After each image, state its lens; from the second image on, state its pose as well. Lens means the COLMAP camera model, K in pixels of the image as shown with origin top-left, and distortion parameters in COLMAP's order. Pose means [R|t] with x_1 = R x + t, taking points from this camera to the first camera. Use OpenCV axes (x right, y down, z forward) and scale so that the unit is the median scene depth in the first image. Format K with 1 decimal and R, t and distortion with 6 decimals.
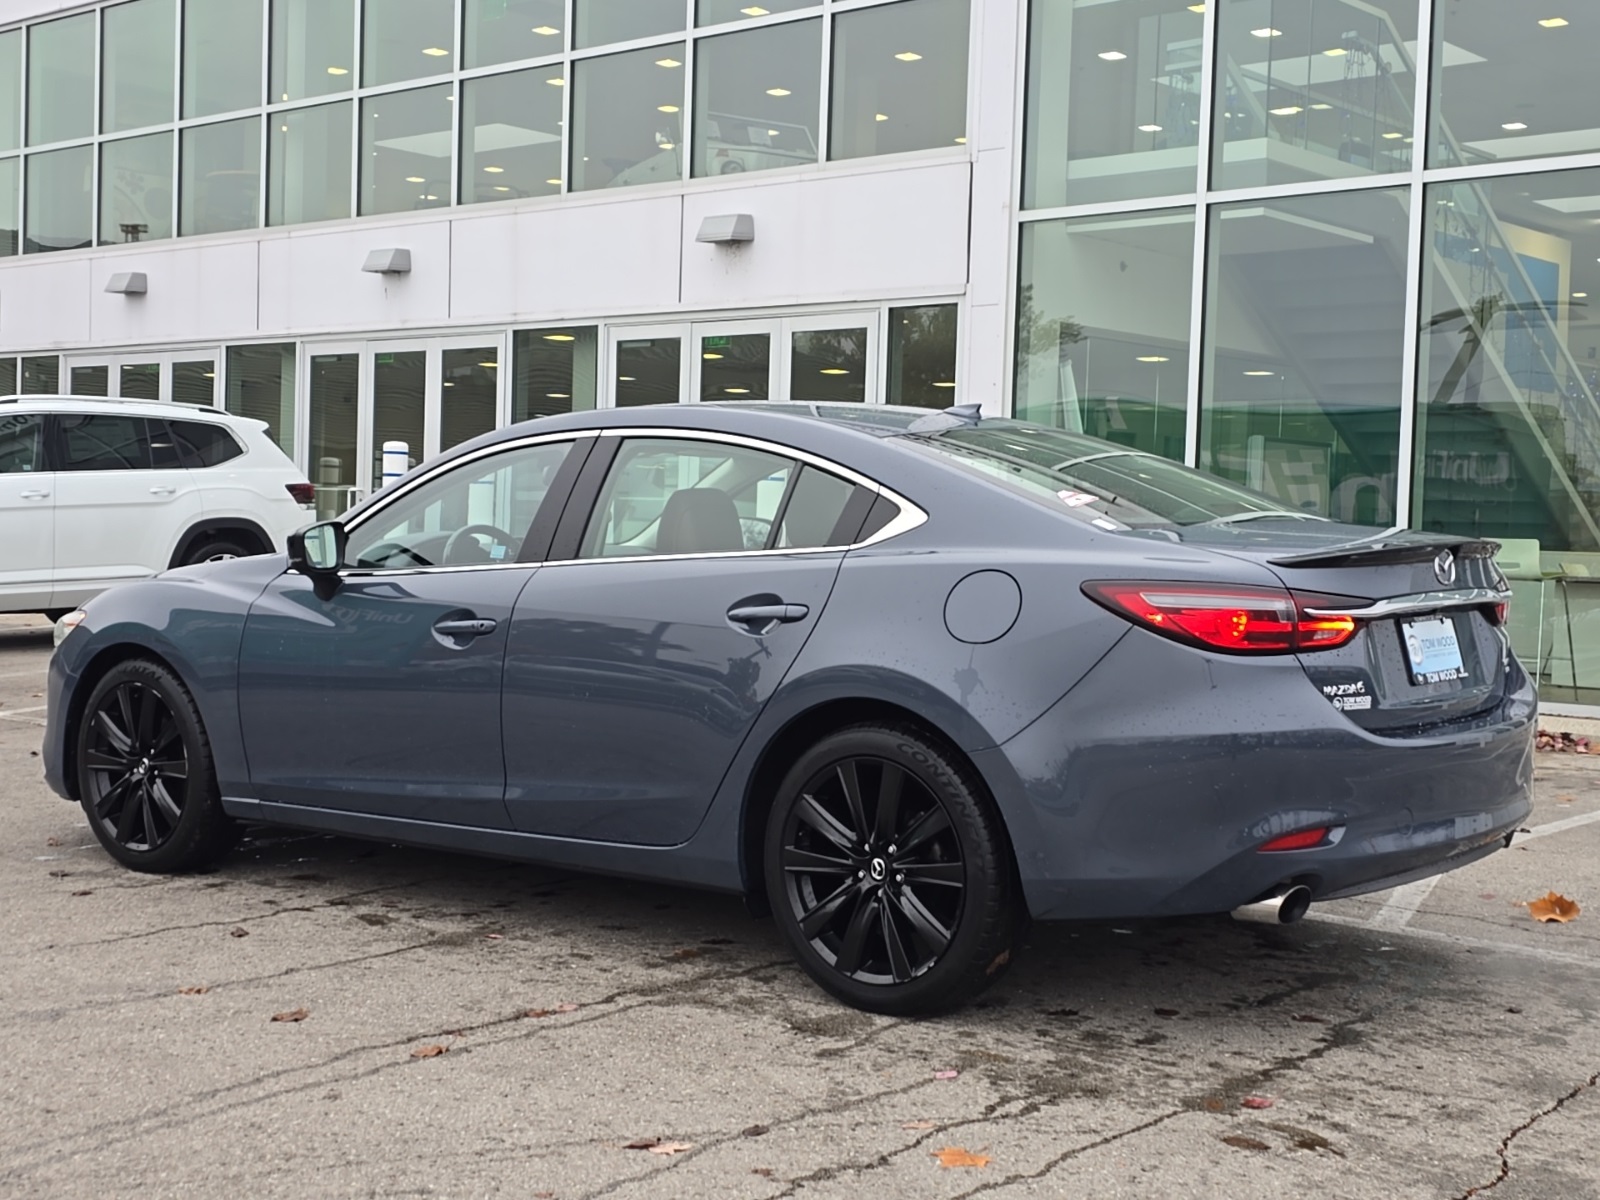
lens RADIAL K [[2119.1, 0, 818.0], [0, 2119.1, 599.4], [0, 0, 1]] dist [0.059586, 0.000000]
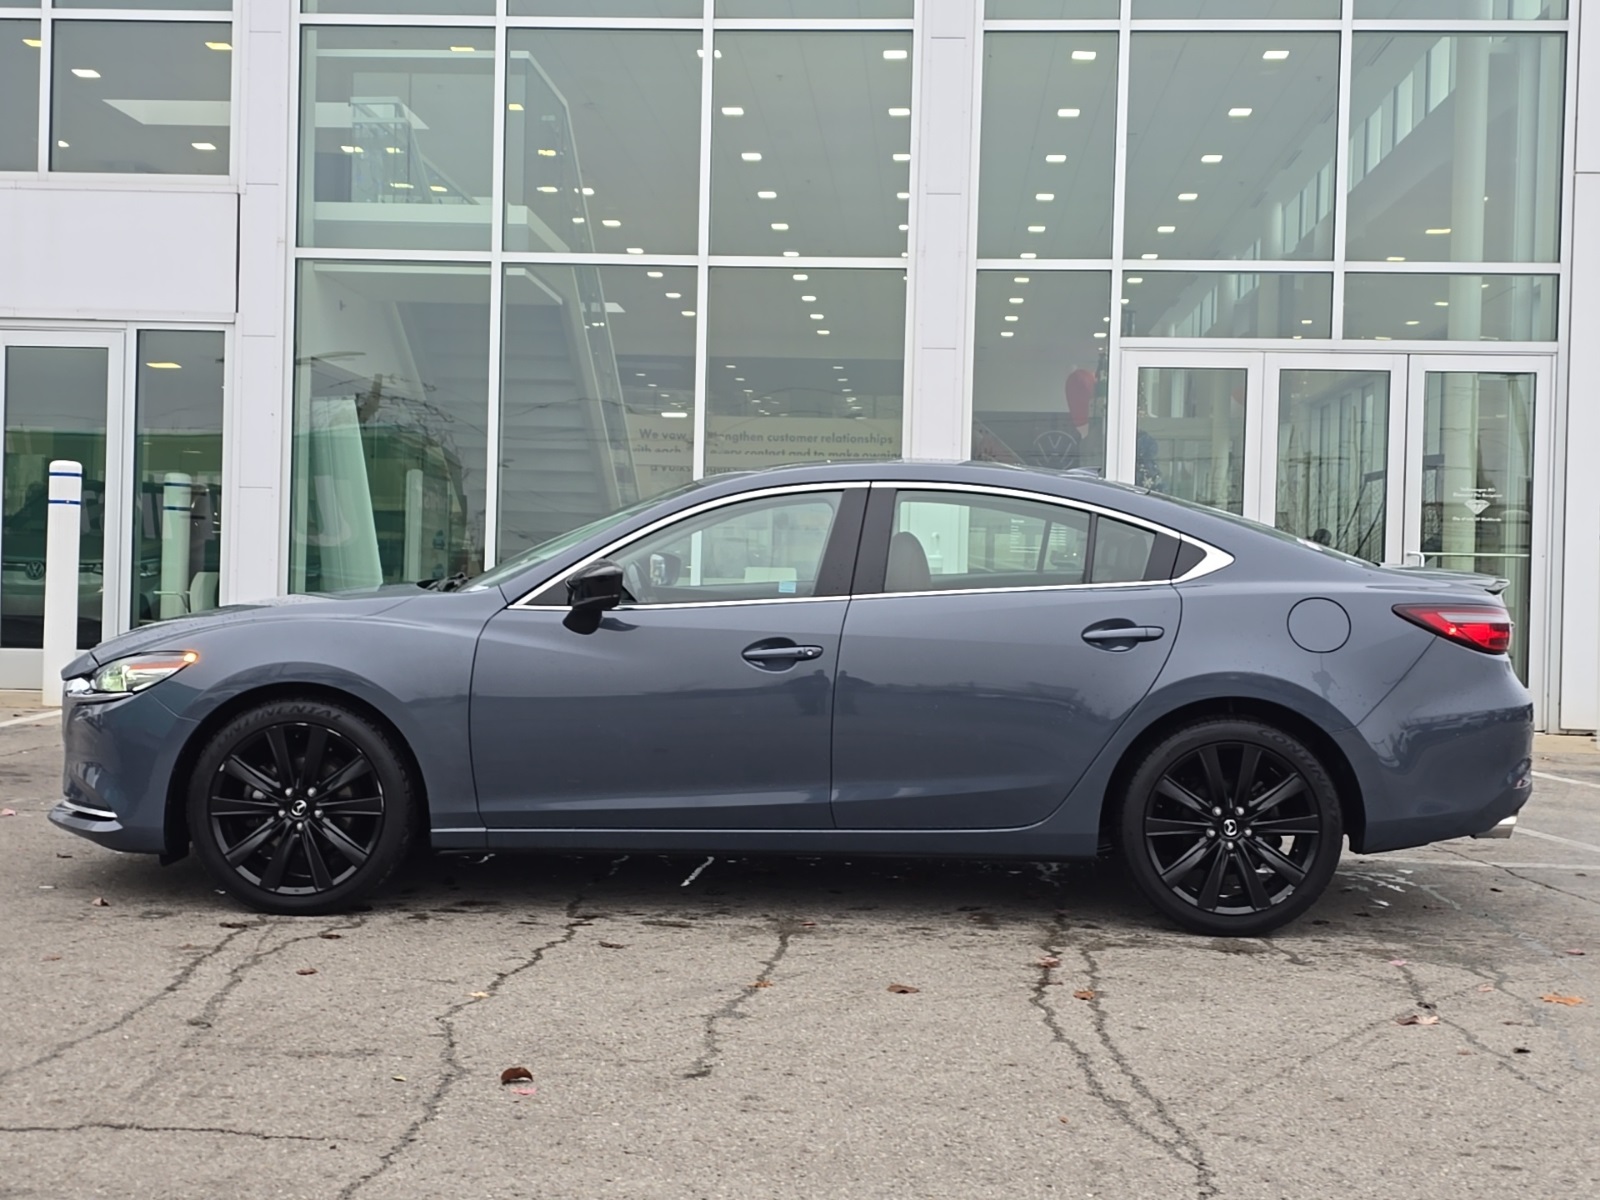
lens RADIAL K [[2119.1, 0, 788.0], [0, 2119.1, 606.2], [0, 0, 1]] dist [0.059586, 0.000000]
pose [[0.803372, -0.012952, 0.595337, -0.350495], [0.017329, 0.999849, -0.001633, -0.004373], [-0.595226, 0.011628, 0.803474, 0.037437]]
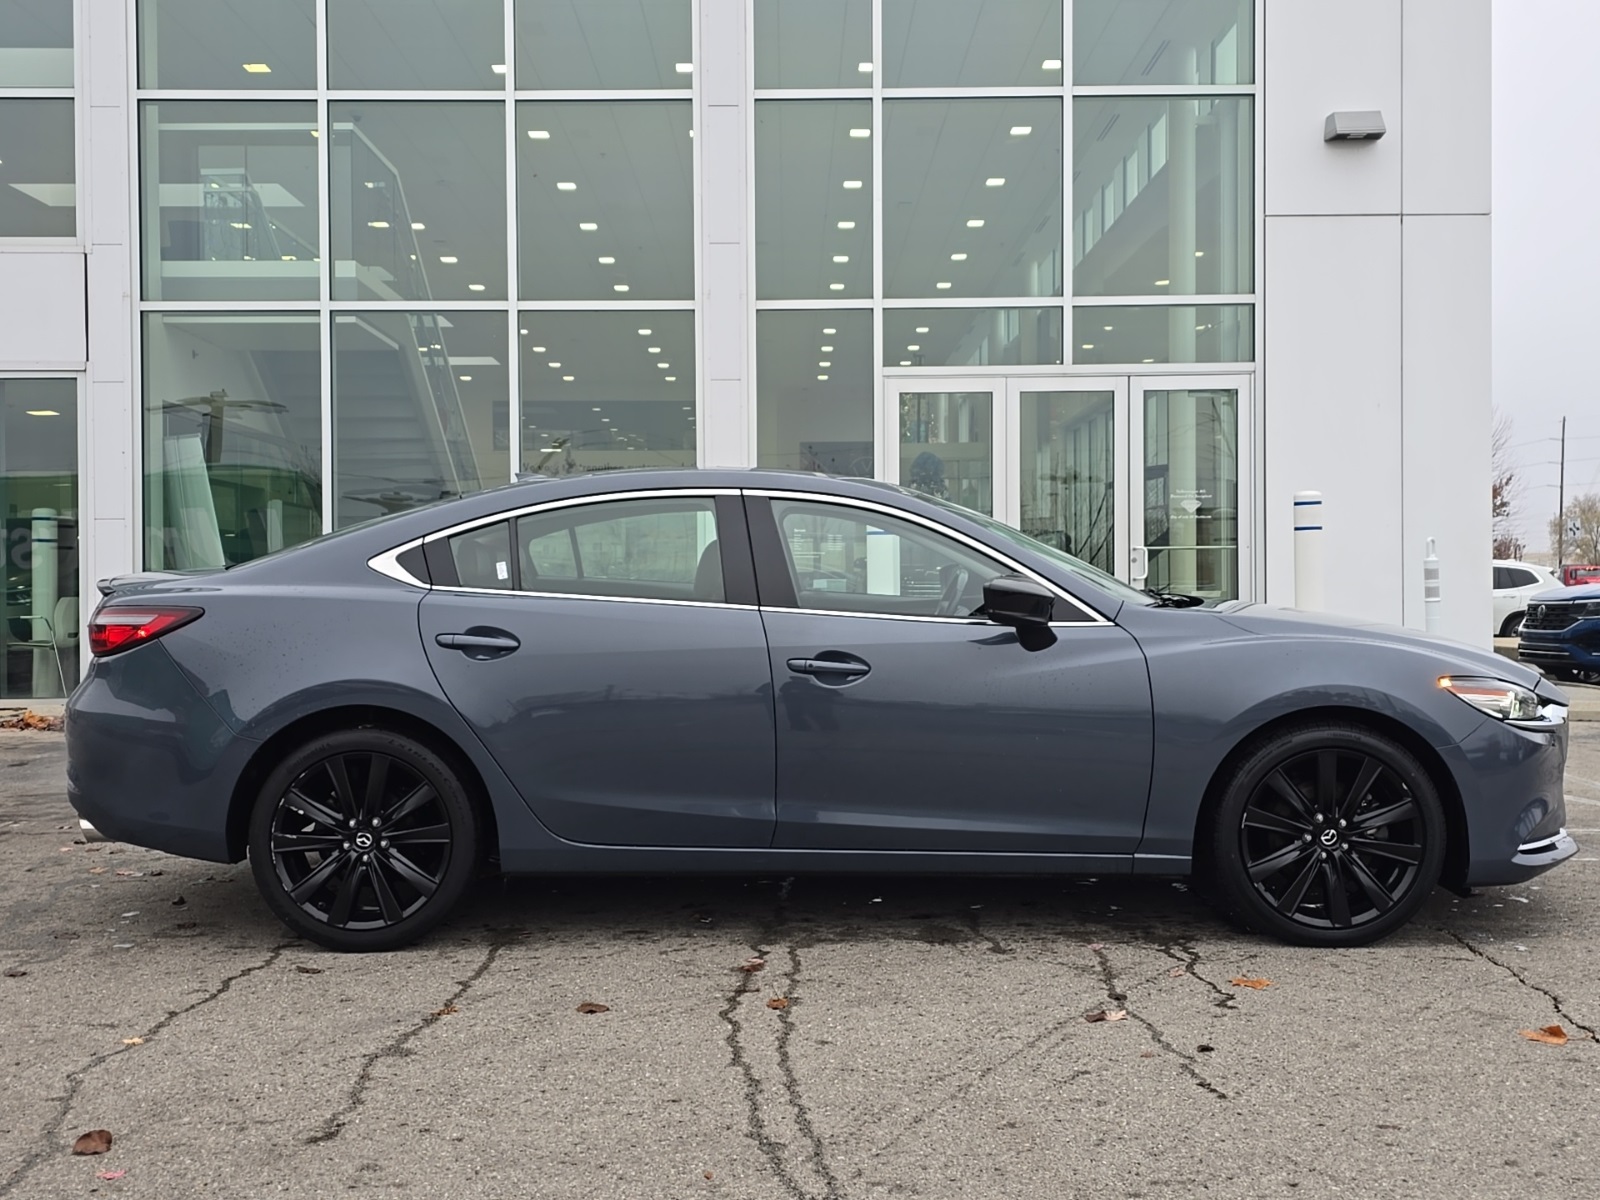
lens RADIAL K [[1724.1, 0, 790.1], [0, 1724.1, 607.0], [0, 0, 1]] dist [0.060034, 0.000000]
pose [[0.758094, -0.039110, 0.650972, -0.270151], [0.050072, 0.998744, 0.001692, -0.004778], [-0.650220, 0.031313, 0.759100, 0.080637]]
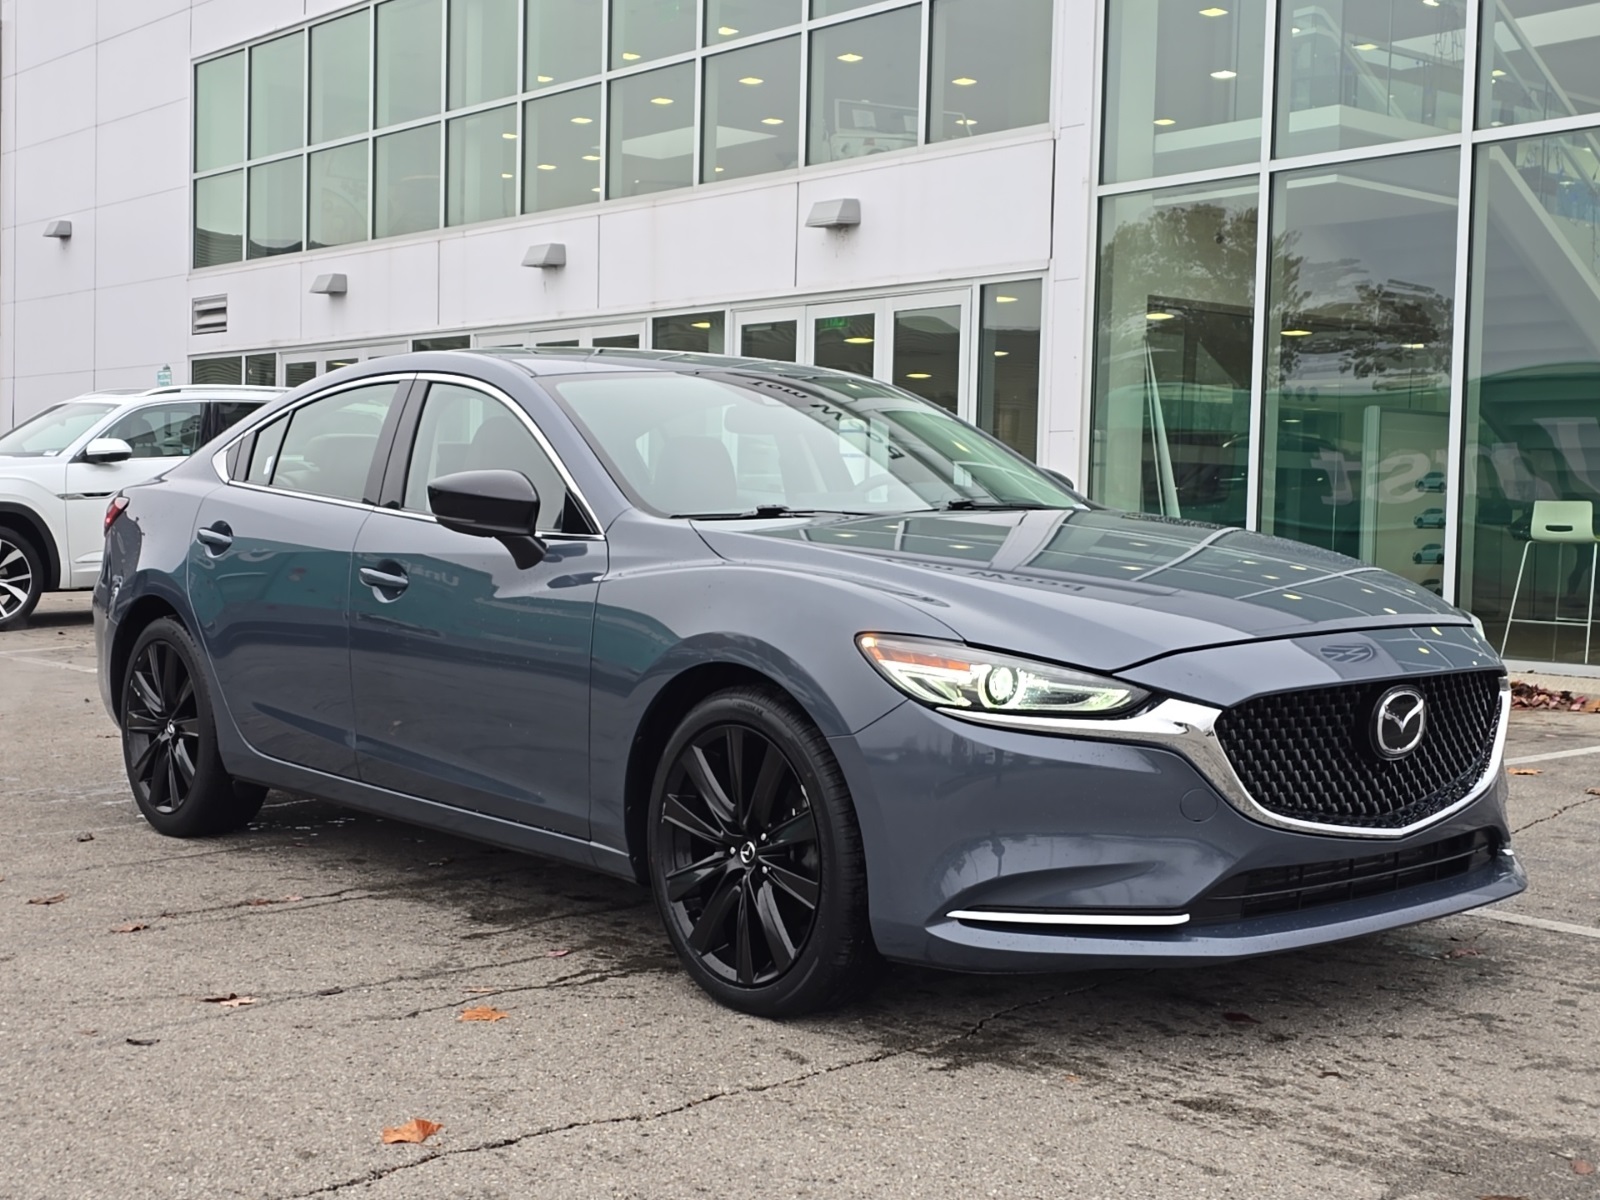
lens RADIAL K [[2119.1, 0, 824.2], [0, 2119.1, 577.4], [0, 0, 1]] dist [0.059586, 0.000000]
pose [[0.989496, -0.004619, -0.144486, 0.115991], [0.003445, 0.999959, -0.008378, 0.012659], [0.144518, 0.007792, 0.989471, -0.021917]]
